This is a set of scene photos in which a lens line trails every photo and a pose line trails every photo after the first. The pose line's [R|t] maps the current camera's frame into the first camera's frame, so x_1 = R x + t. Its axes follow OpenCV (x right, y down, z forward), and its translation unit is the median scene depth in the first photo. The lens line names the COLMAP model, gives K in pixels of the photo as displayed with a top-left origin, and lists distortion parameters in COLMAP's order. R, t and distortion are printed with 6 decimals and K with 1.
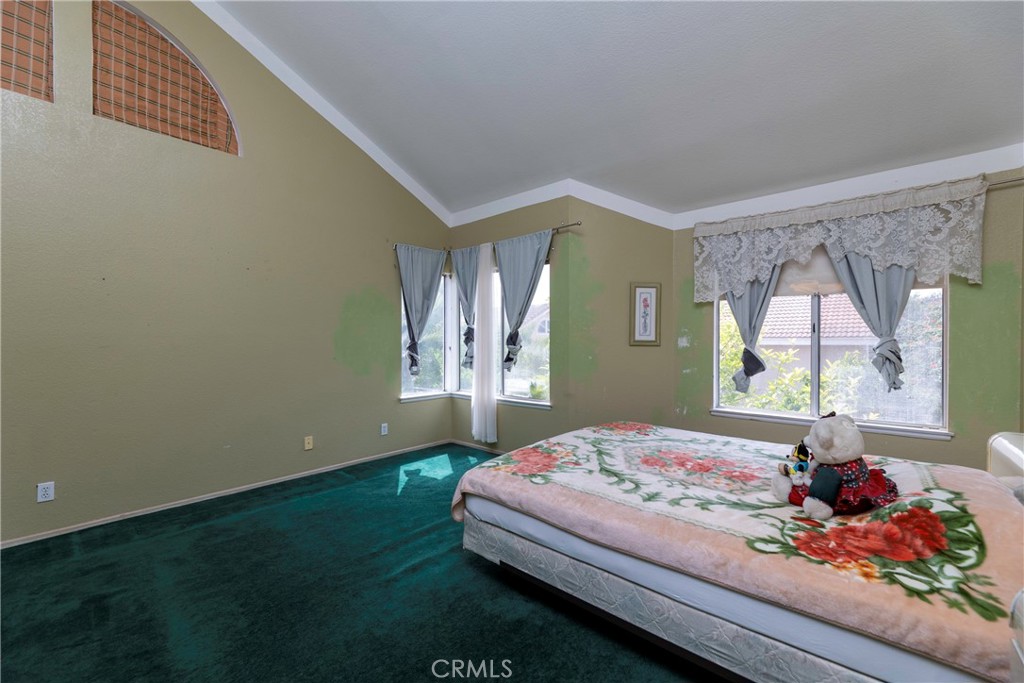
lens RADIAL K [[439.1, 0, 532.0], [0, 439.1, 343.5], [0, 0, 1]] dist [0.000198, -0.000340]
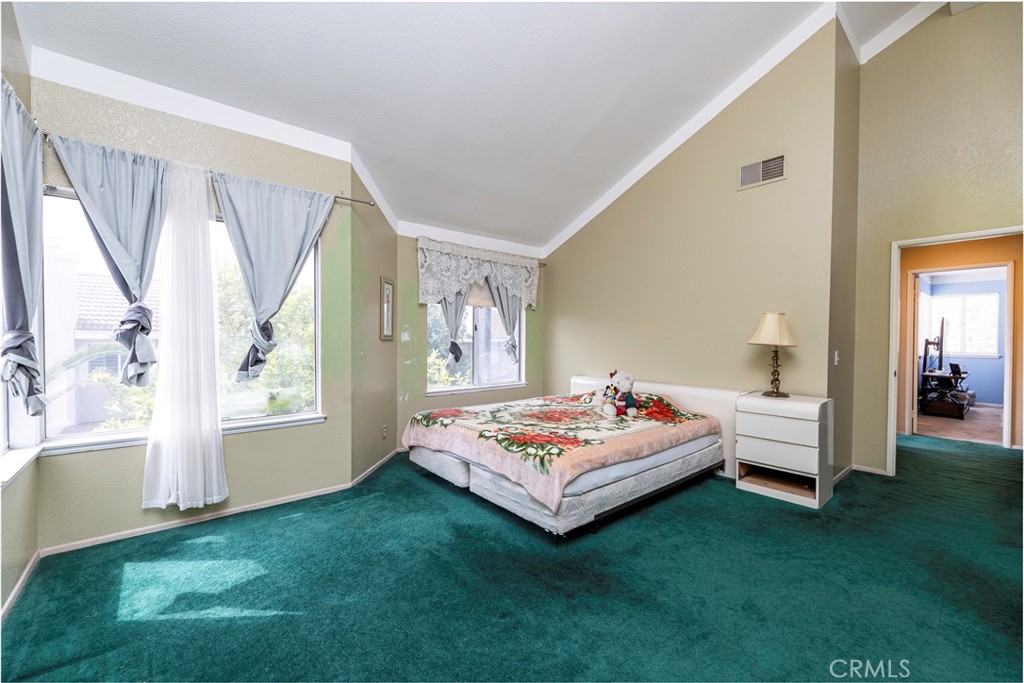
lens RADIAL K [[416.0, 0, 513.3], [0, 416.0, 347.2], [0, 0, 1]] dist [-0.000379, -0.000268]
pose [[0.133921, -0.021221, 0.990765, -0.708685], [-0.000294, 0.999770, 0.021453, 0.000270], [-0.990992, -0.003164, 0.133884, 0.612249]]
